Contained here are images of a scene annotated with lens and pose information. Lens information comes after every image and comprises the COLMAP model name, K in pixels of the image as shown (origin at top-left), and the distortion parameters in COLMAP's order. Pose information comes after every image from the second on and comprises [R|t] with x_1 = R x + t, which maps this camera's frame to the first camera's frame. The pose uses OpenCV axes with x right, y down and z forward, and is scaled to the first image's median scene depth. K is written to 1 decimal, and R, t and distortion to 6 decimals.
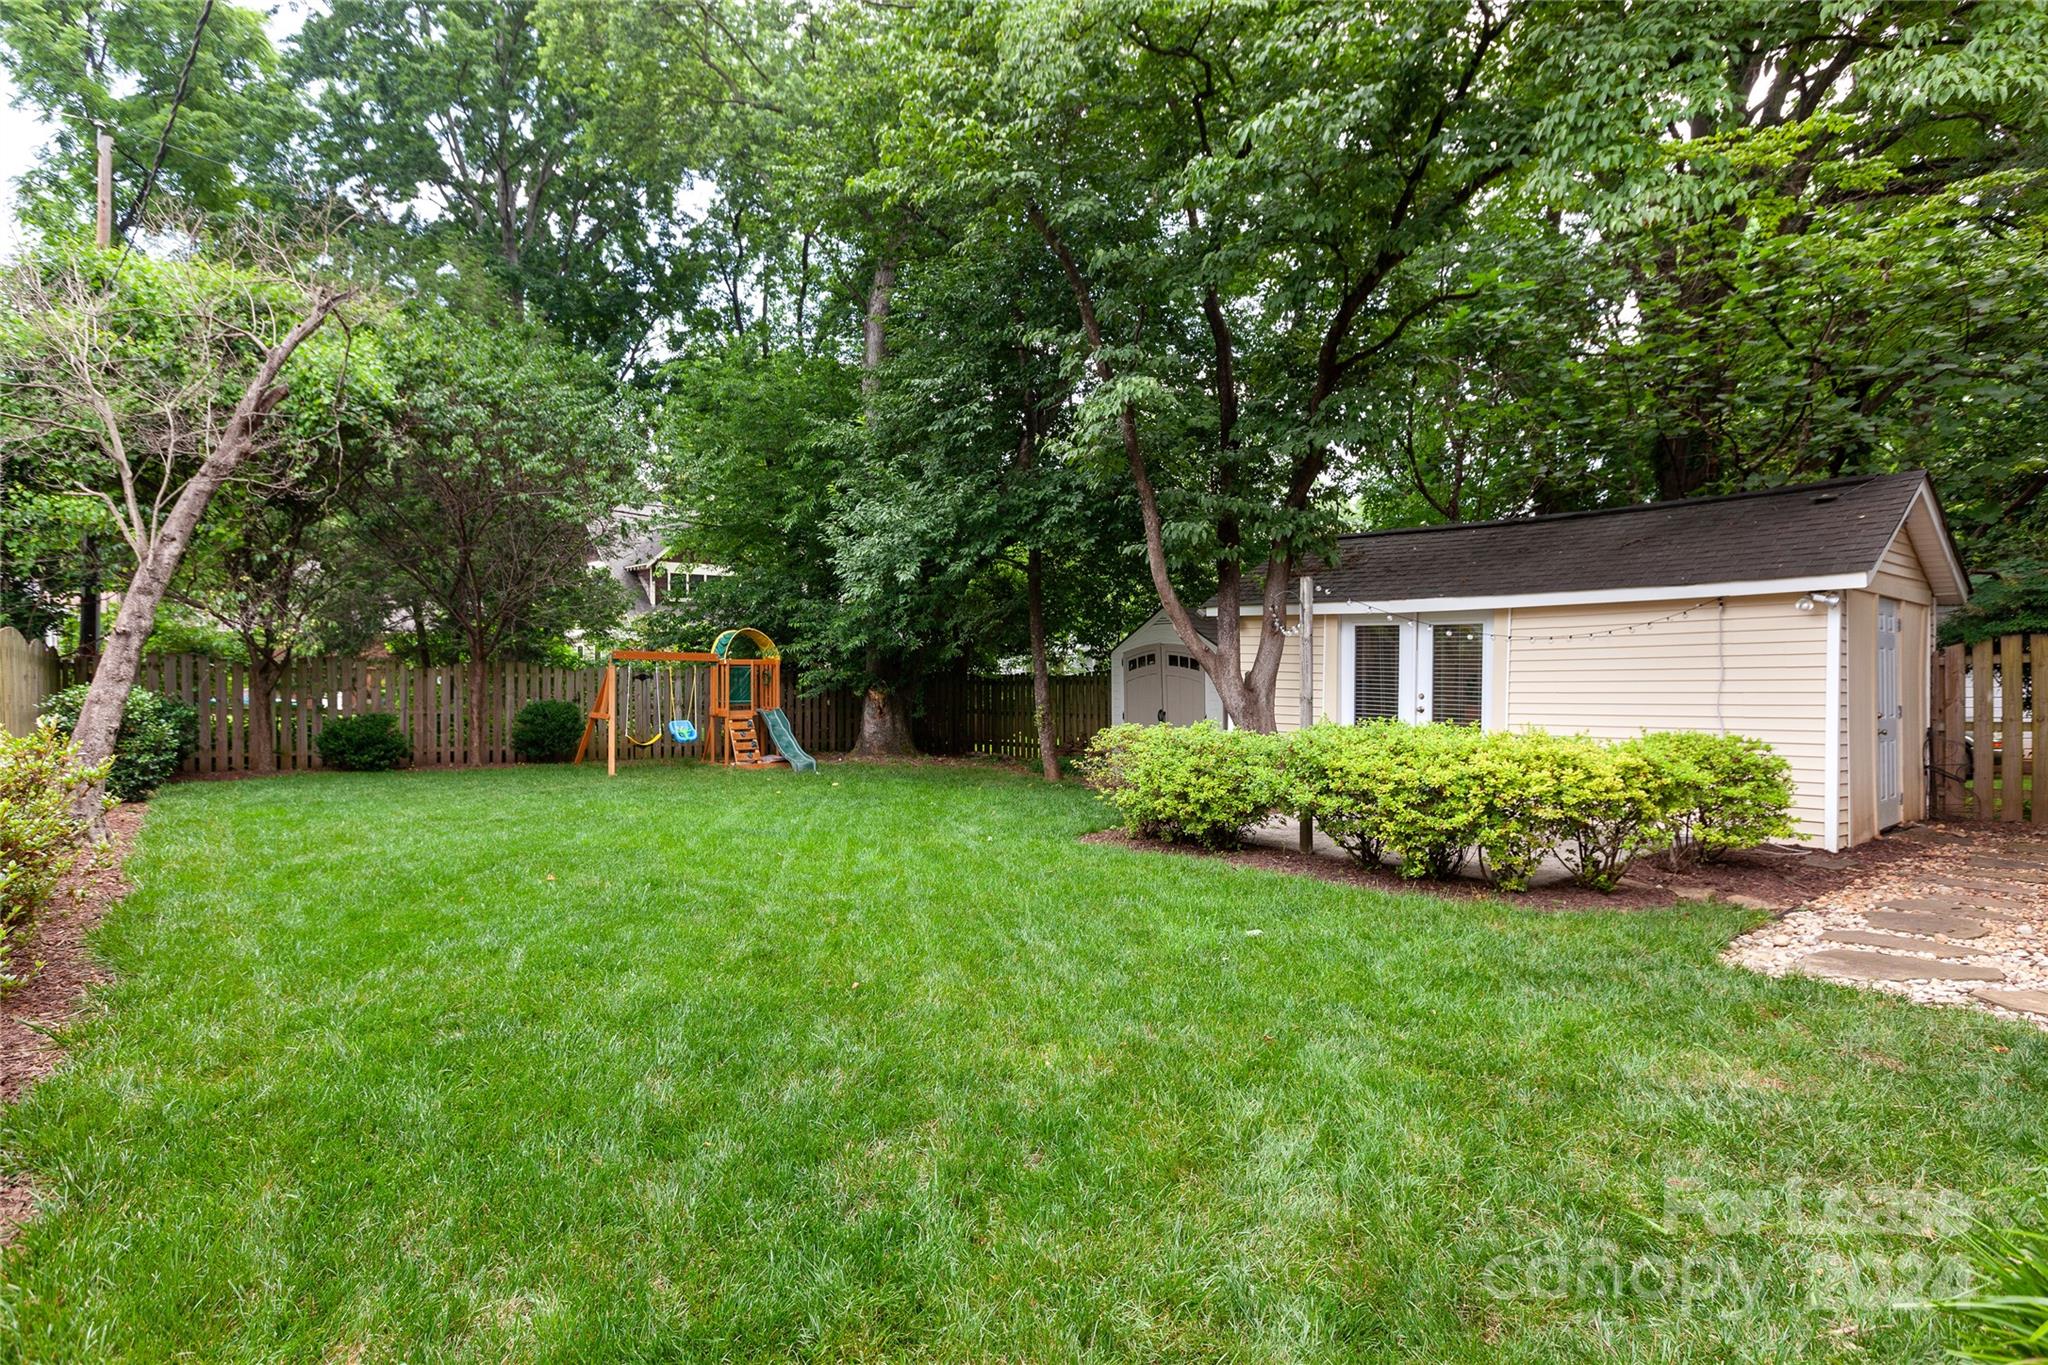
lens RADIAL K [[1046.8, 0, 1024.0], [0, 1046.8, 682.5], [0, 0, 1]] dist [-0.002053, -0.000217]
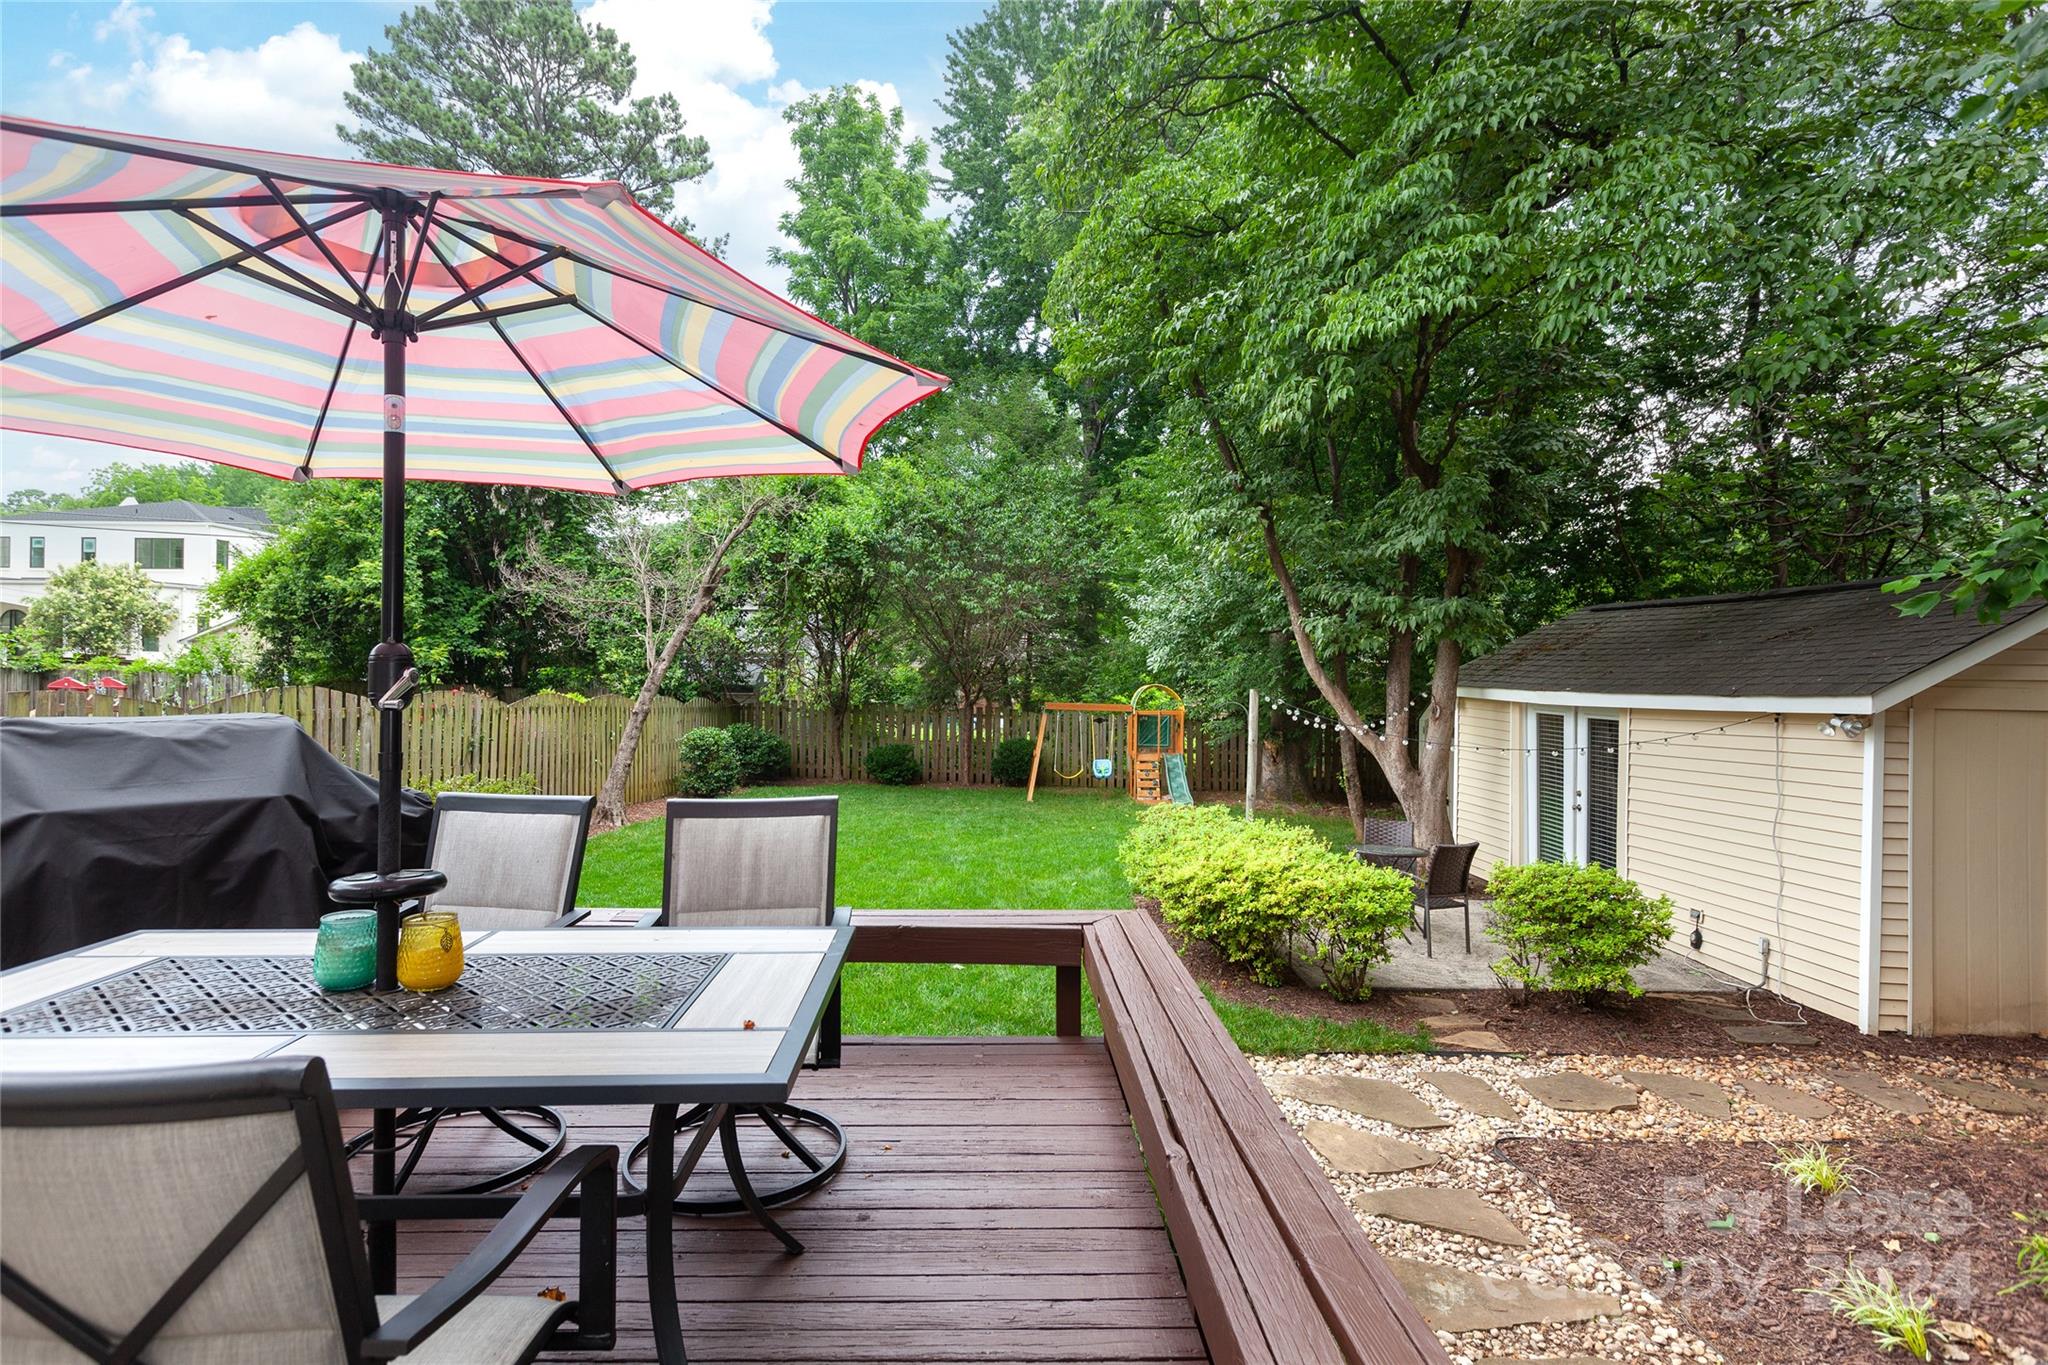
lens RADIAL K [[1046.8, 0, 1024.0], [0, 1046.8, 682.5], [0, 0, 1]] dist [-0.002053, -0.000217]
pose [[0.803078, 0.013334, -0.595725, 0.543078], [-0.023646, 0.999675, -0.009501, -0.066706], [0.595405, 0.021717, 0.803132, -0.062884]]
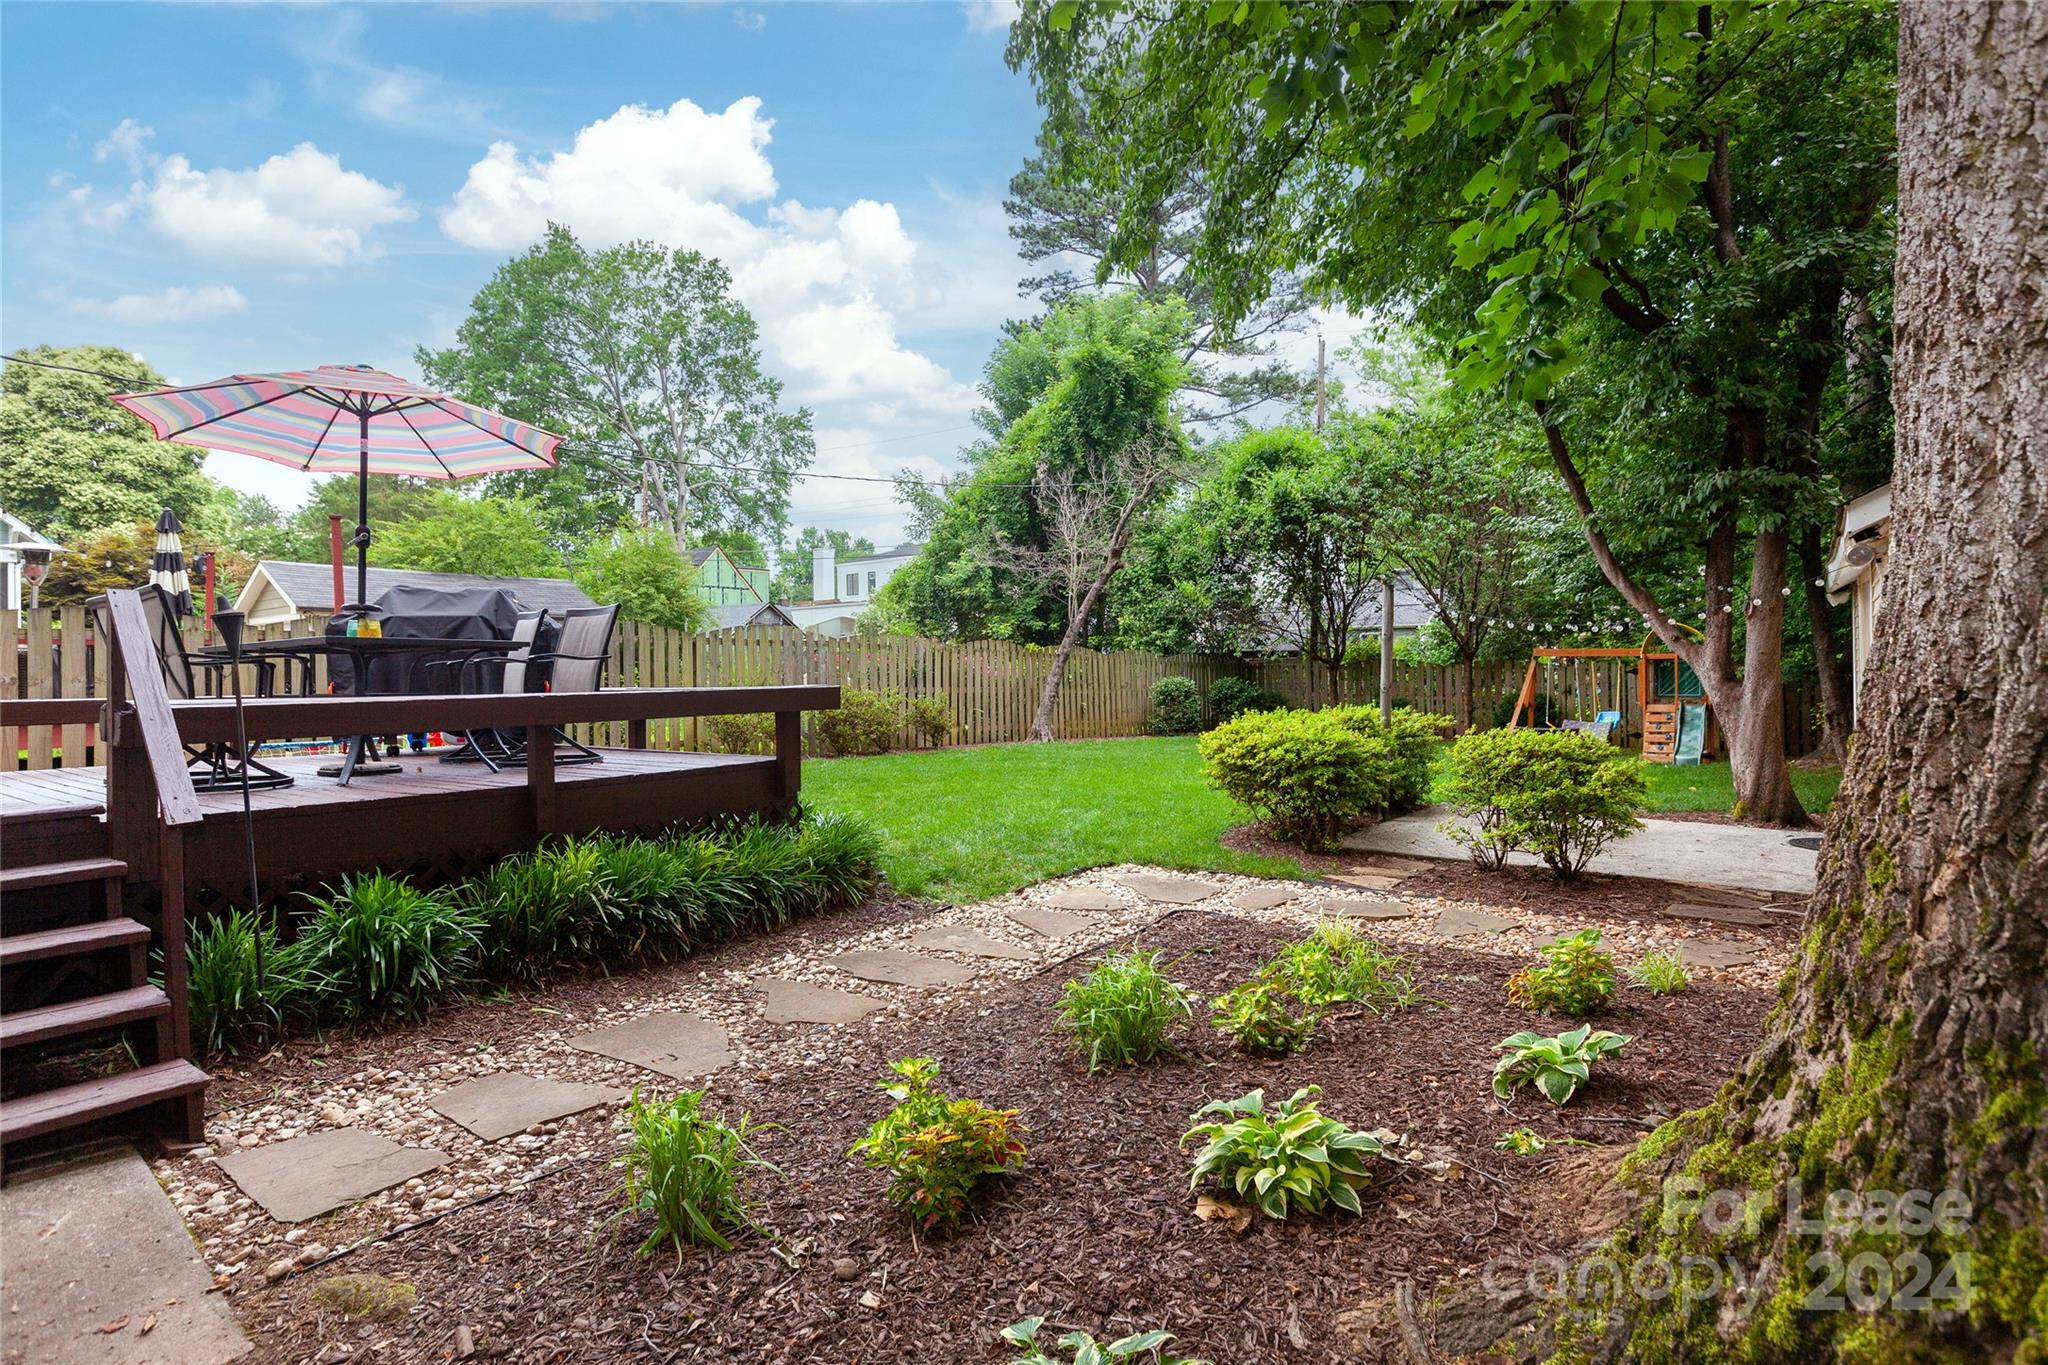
lens RADIAL K [[1046.8, 0, 1024.0], [0, 1046.8, 682.5], [0, 0, 1]] dist [-0.002053, -0.000217]
pose [[0.274540, 0.008604, -0.961537, 0.927751], [-0.003328, 0.999962, 0.007997, -0.001430], [0.961570, 0.001005, 0.274558, 0.187094]]
